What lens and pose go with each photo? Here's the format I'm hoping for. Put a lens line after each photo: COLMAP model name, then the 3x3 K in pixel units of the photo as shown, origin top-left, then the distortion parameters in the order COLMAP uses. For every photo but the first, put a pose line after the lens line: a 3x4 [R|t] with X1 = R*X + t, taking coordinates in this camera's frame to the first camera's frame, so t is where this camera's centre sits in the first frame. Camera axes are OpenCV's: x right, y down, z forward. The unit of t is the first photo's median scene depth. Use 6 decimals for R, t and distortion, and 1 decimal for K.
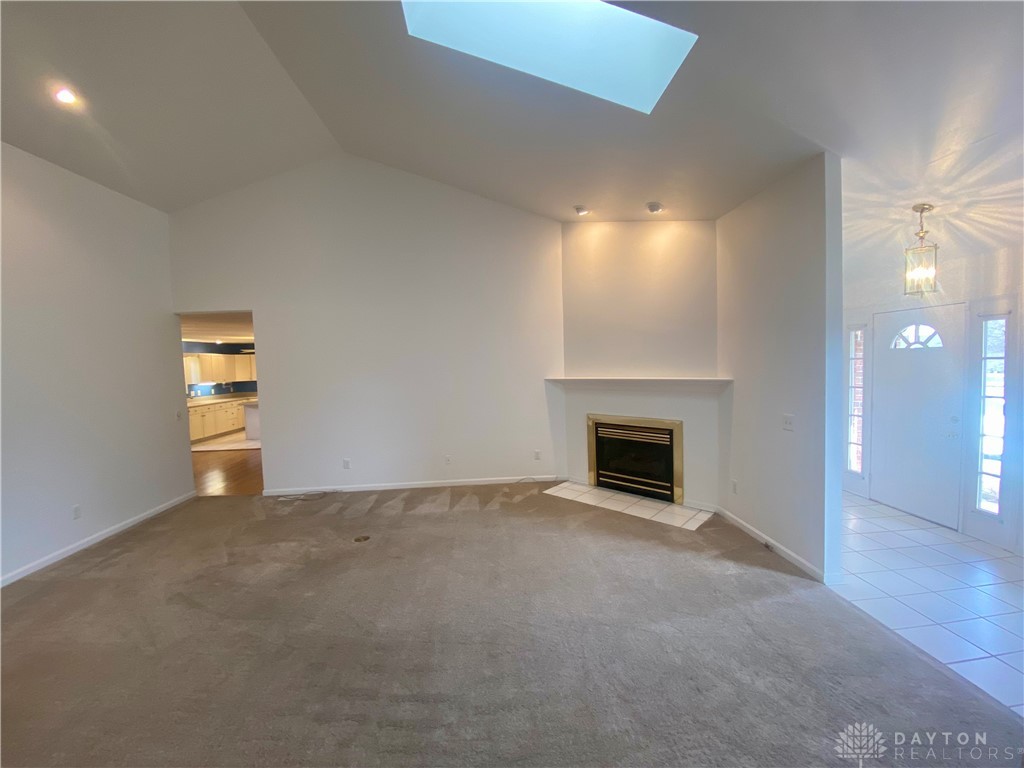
lens RADIAL K [[408.0, 0, 512.0], [0, 408.0, 384.0], [0, 0, 1]] dist [0.000438, -0.012797]
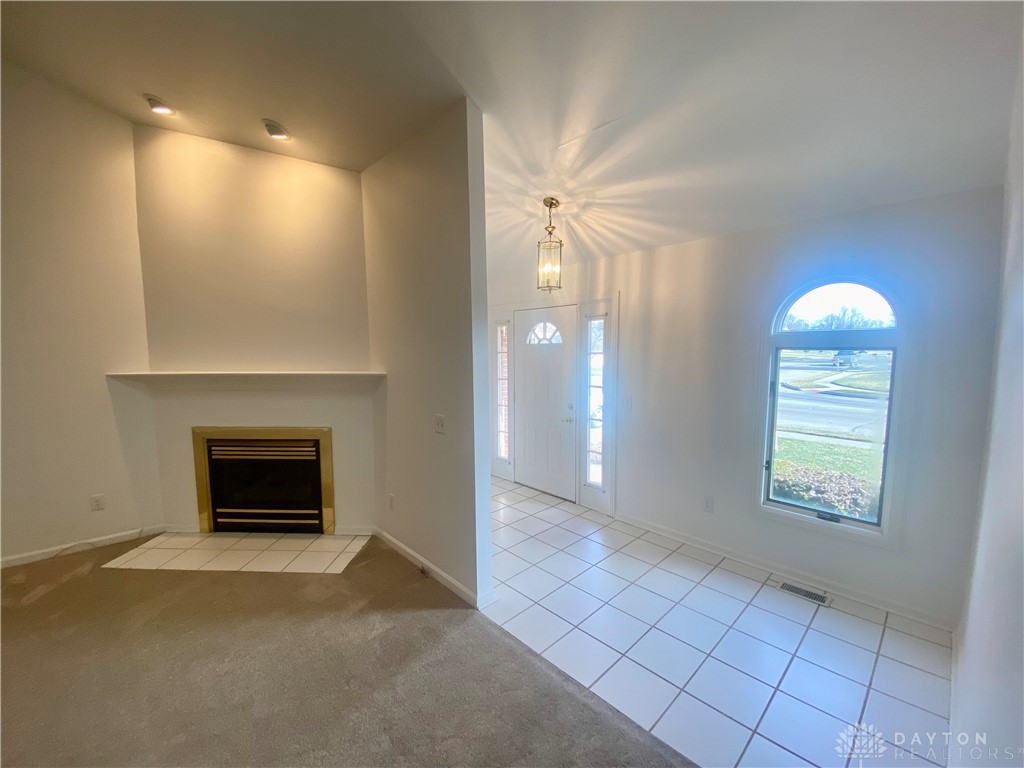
lens RADIAL K [[408.0, 0, 512.0], [0, 408.0, 384.0], [0, 0, 1]] dist [0.000438, -0.012797]
pose [[0.750880, -0.029647, 0.659773, 0.191165], [0.018329, 0.999543, 0.024055, -0.006078], [-0.660185, -0.005969, 0.751080, 0.213760]]
